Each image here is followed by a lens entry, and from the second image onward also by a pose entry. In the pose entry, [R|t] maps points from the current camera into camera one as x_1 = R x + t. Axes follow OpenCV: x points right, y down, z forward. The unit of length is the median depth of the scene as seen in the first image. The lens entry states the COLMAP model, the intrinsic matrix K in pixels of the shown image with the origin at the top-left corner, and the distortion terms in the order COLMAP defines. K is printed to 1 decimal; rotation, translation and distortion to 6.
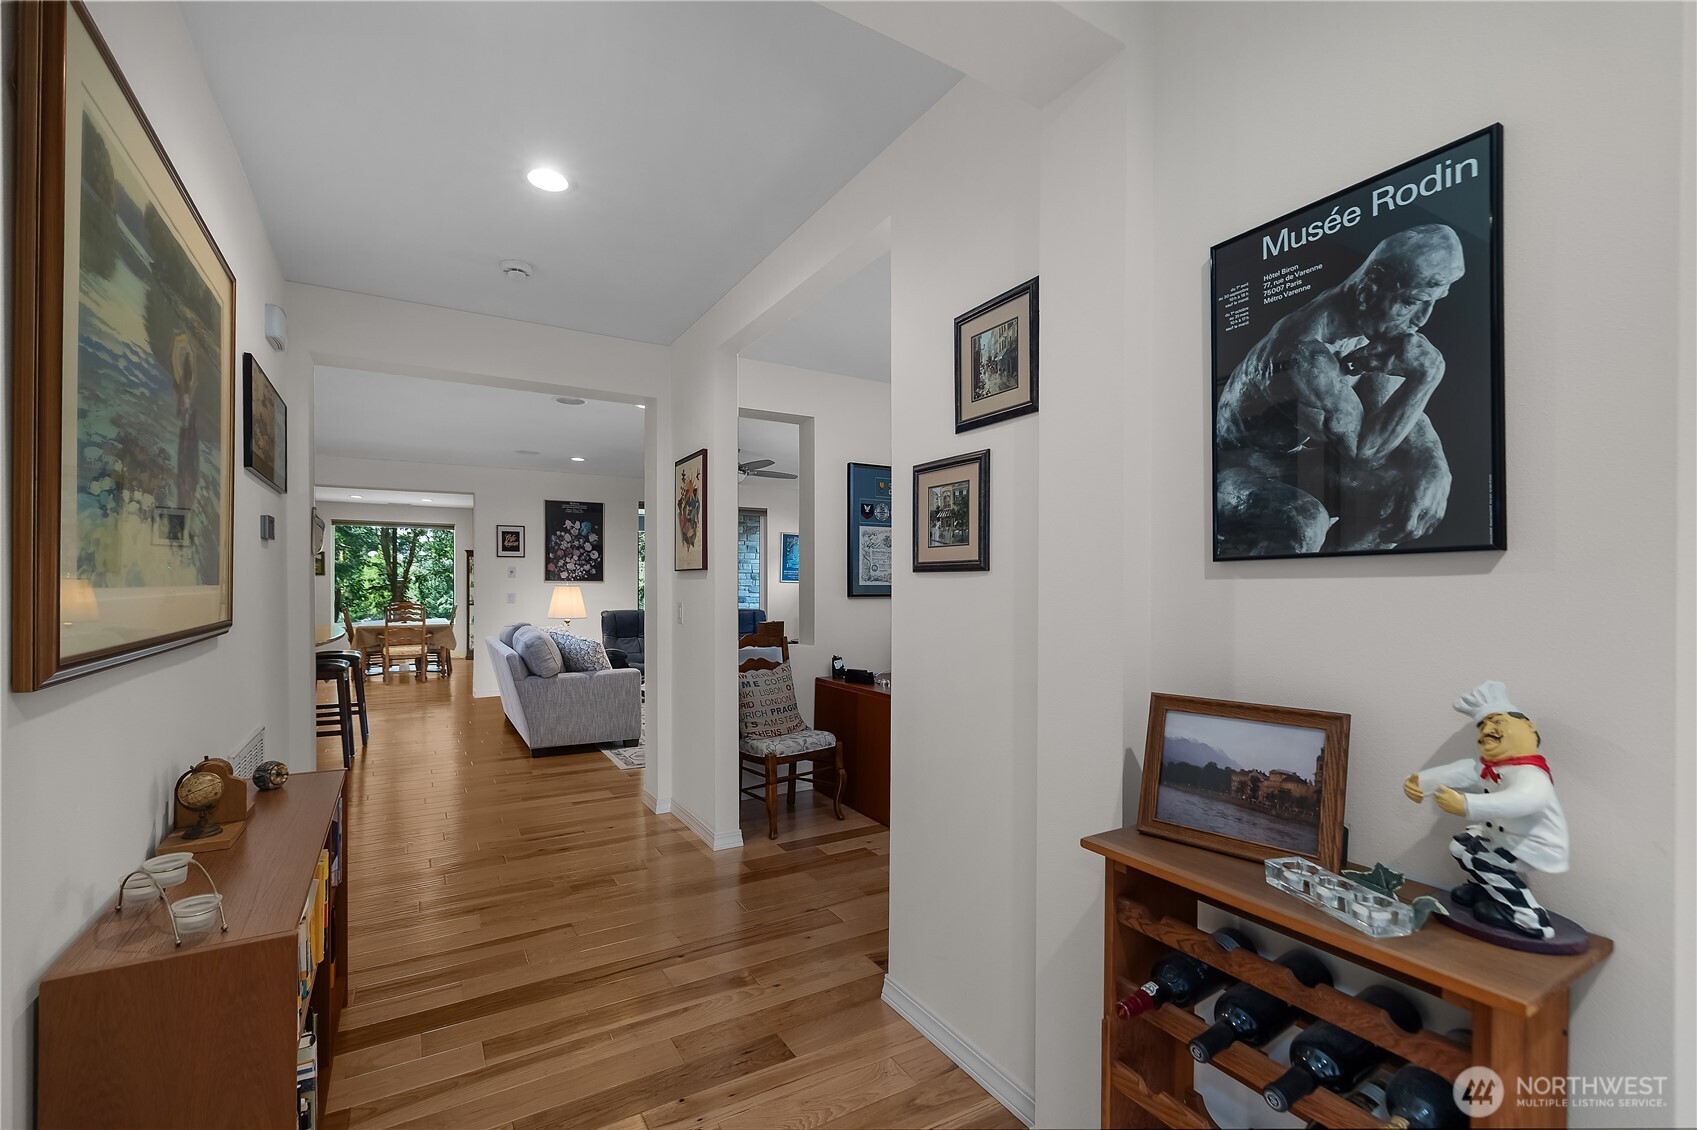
lens RADIAL K [[739.9, 0, 816.6], [0, 739.9, 586.9], [0, 0, 1]] dist [0.010158, -0.001066]
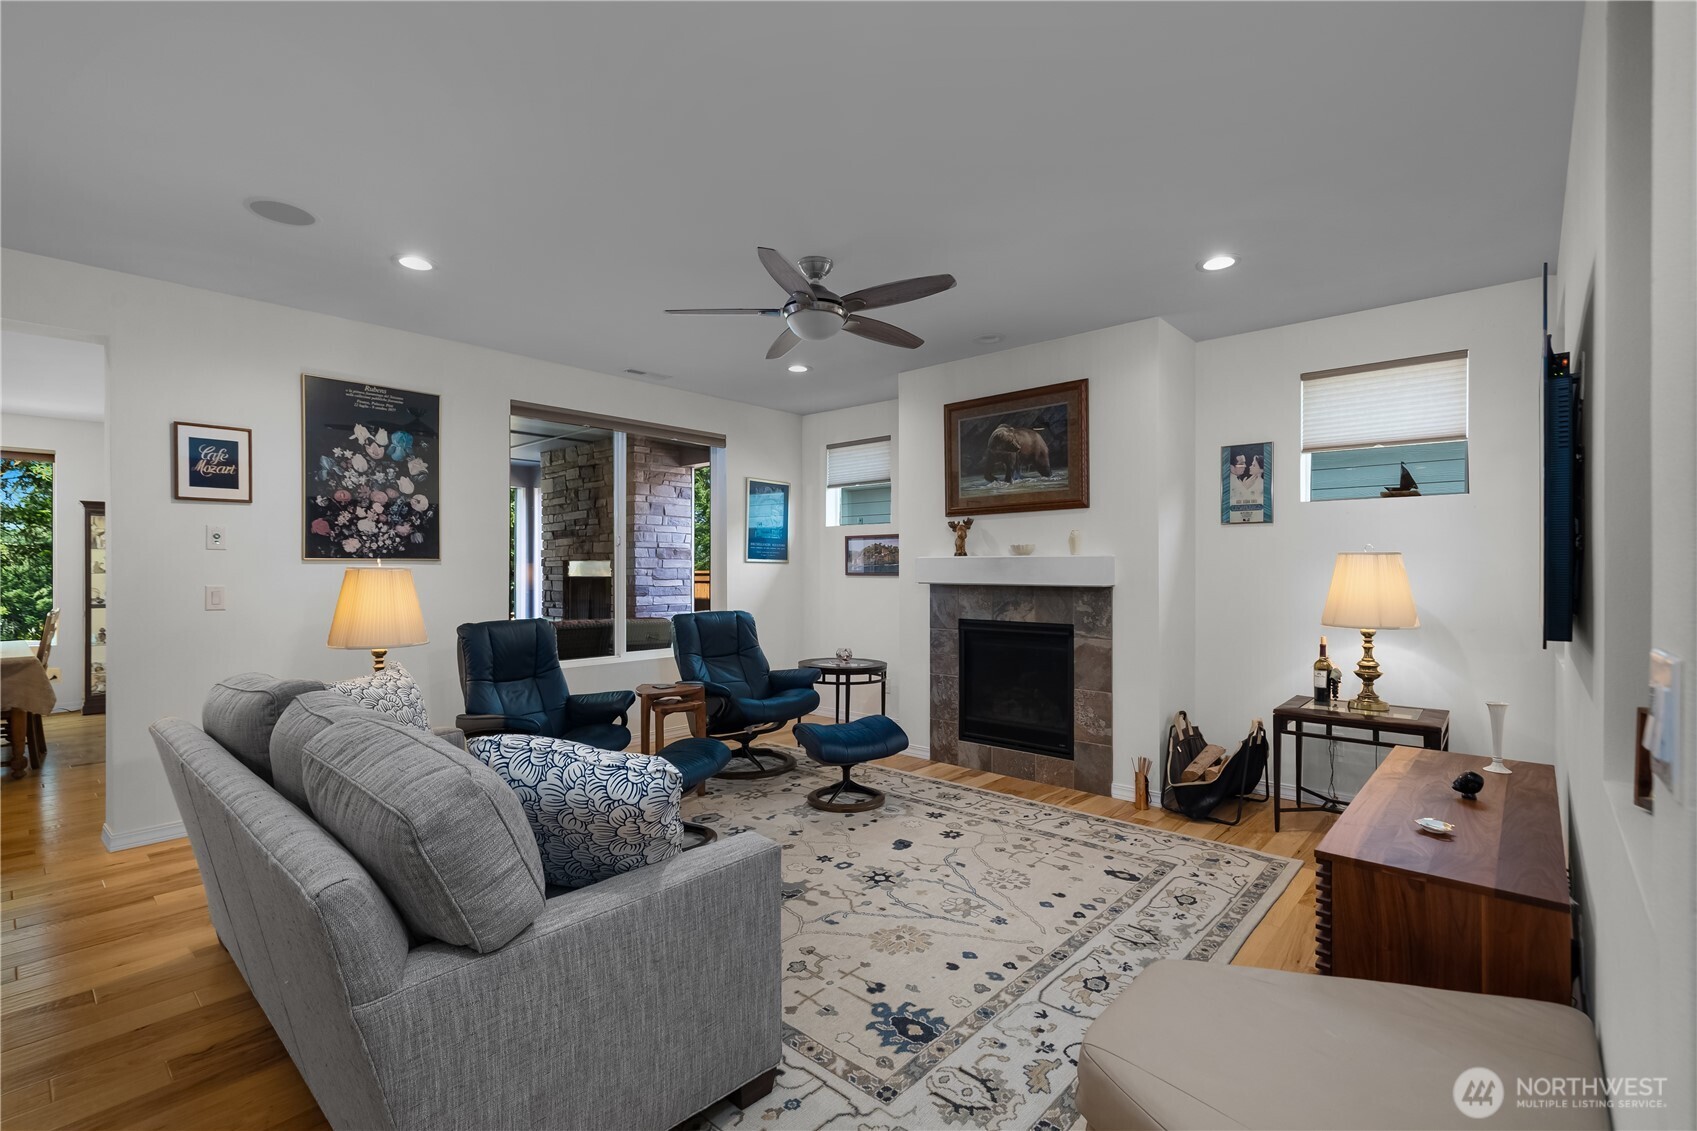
lens RADIAL K [[774.9, 0, 836.3], [0, 774.9, 566.5], [0, 0, 1]] dist [-0.006984, 0.000169]
pose [[0.945590, -0.000770, 0.325360, -0.214936], [0.002581, 0.999983, -0.005134, 0.000629], [-0.325351, 0.005694, 0.945576, 0.457189]]
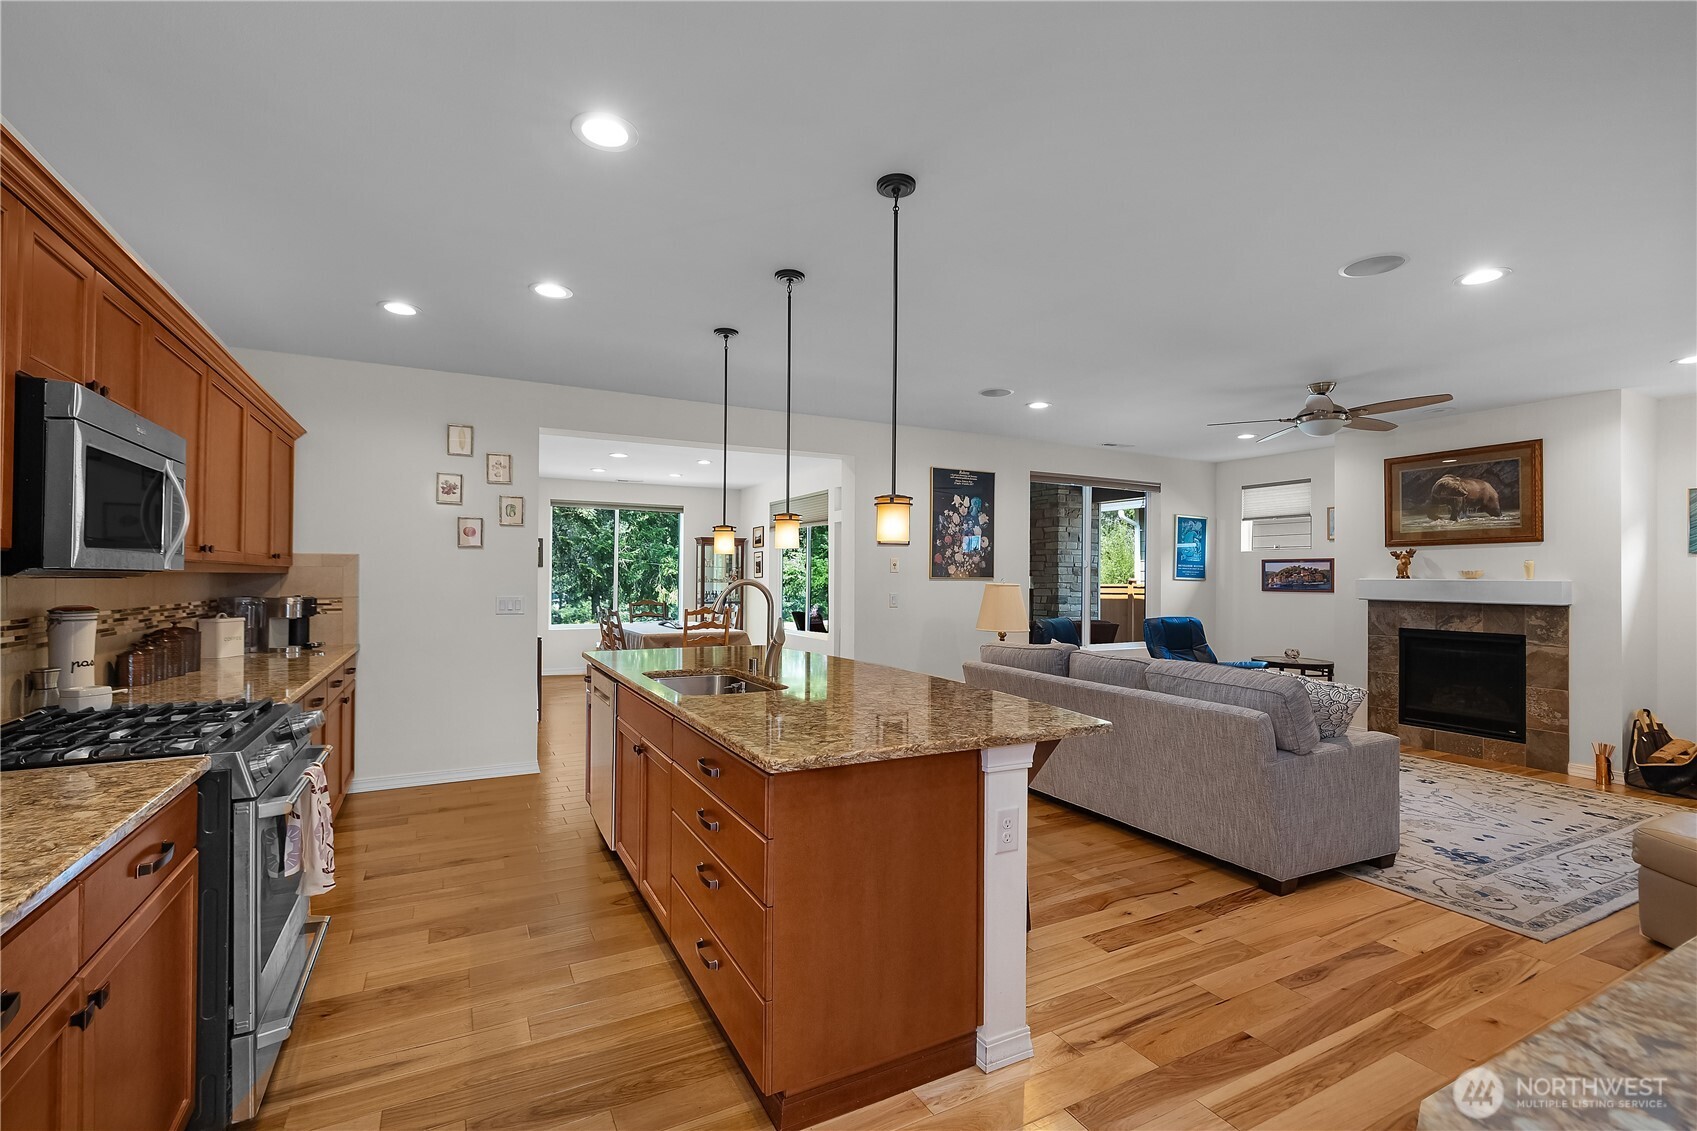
lens RADIAL K [[739.9, 0, 818.3], [0, 739.9, 570.6], [0, 0, 1]] dist [0.010158, -0.001066]
pose [[0.999224, 0.005415, -0.039016, -0.449410], [-0.005805, 0.999934, -0.009892, -0.006691], [0.038960, 0.010111, 0.999190, 0.259899]]
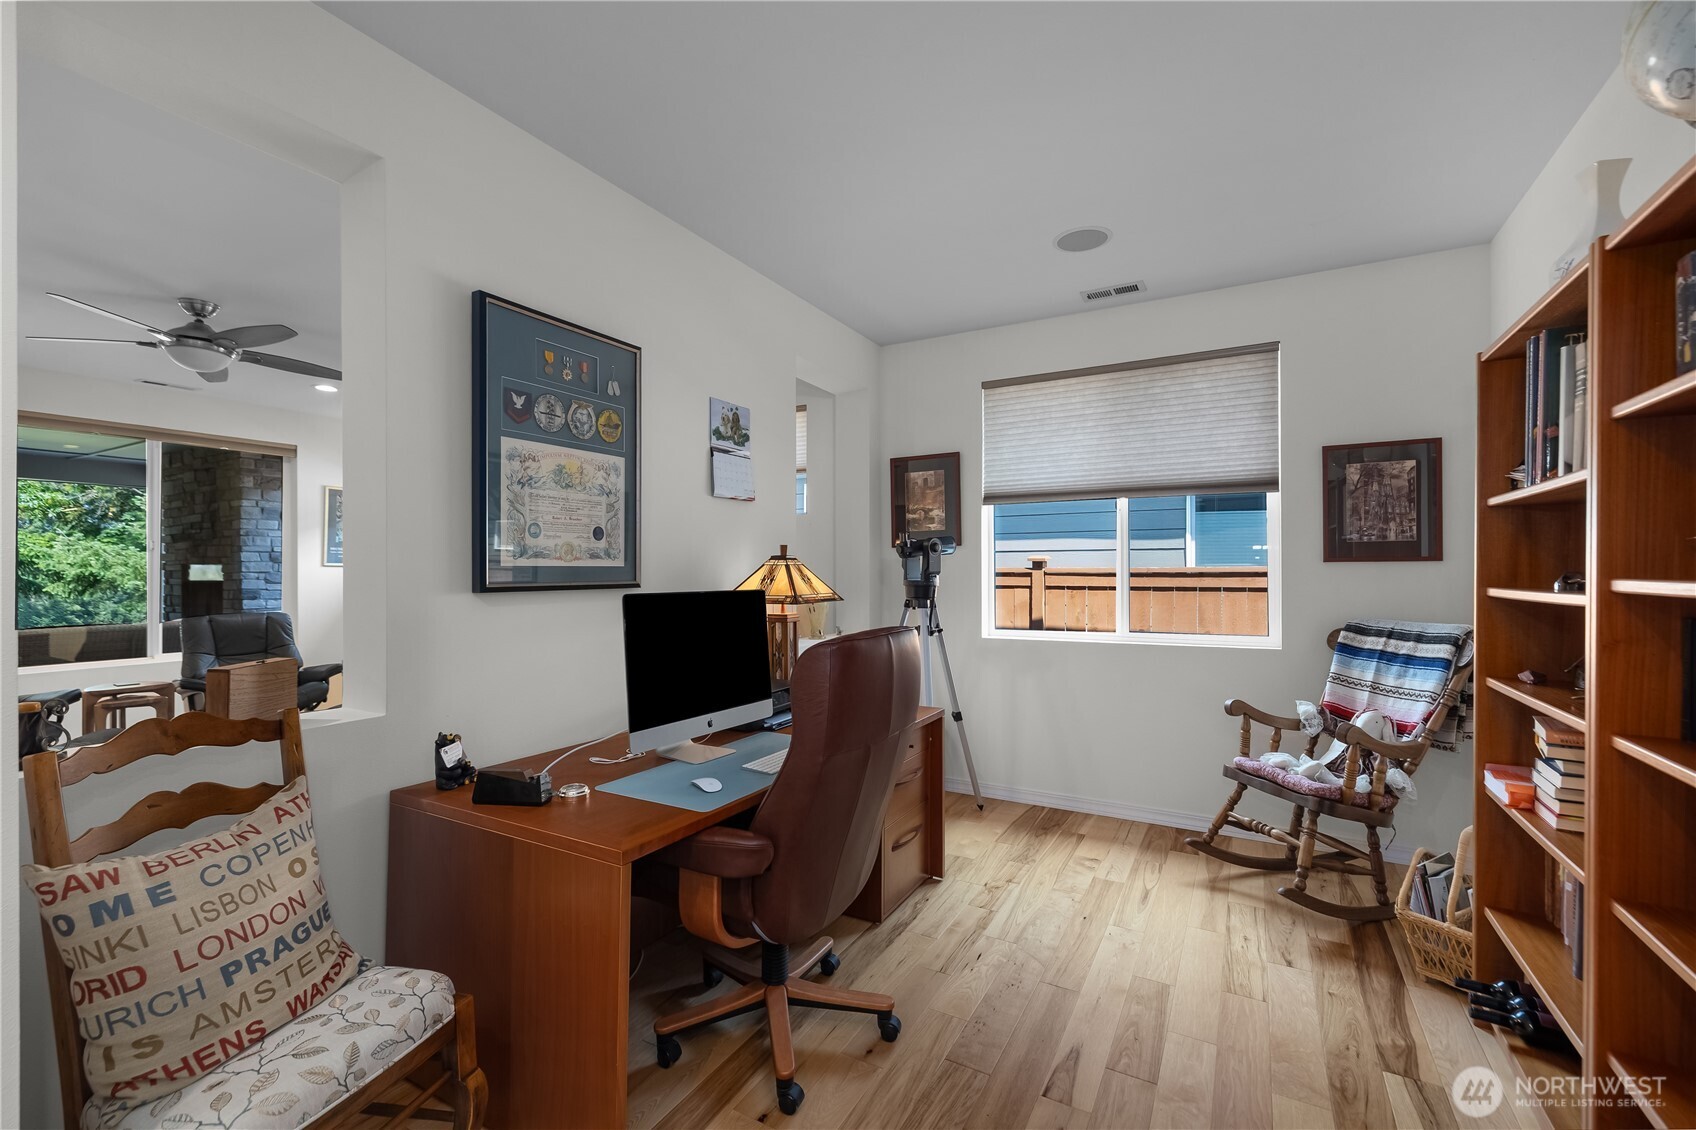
lens RADIAL K [[739.5, 0, 832.3], [0, 739.5, 561.1], [0, 0, 1]] dist [0.010158, -0.001066]
pose [[0.861580, -0.009207, 0.507539, 0.000992], [0.013884, 0.999889, -0.005430, -0.000379], [-0.507432, 0.011725, 0.861612, 0.277551]]
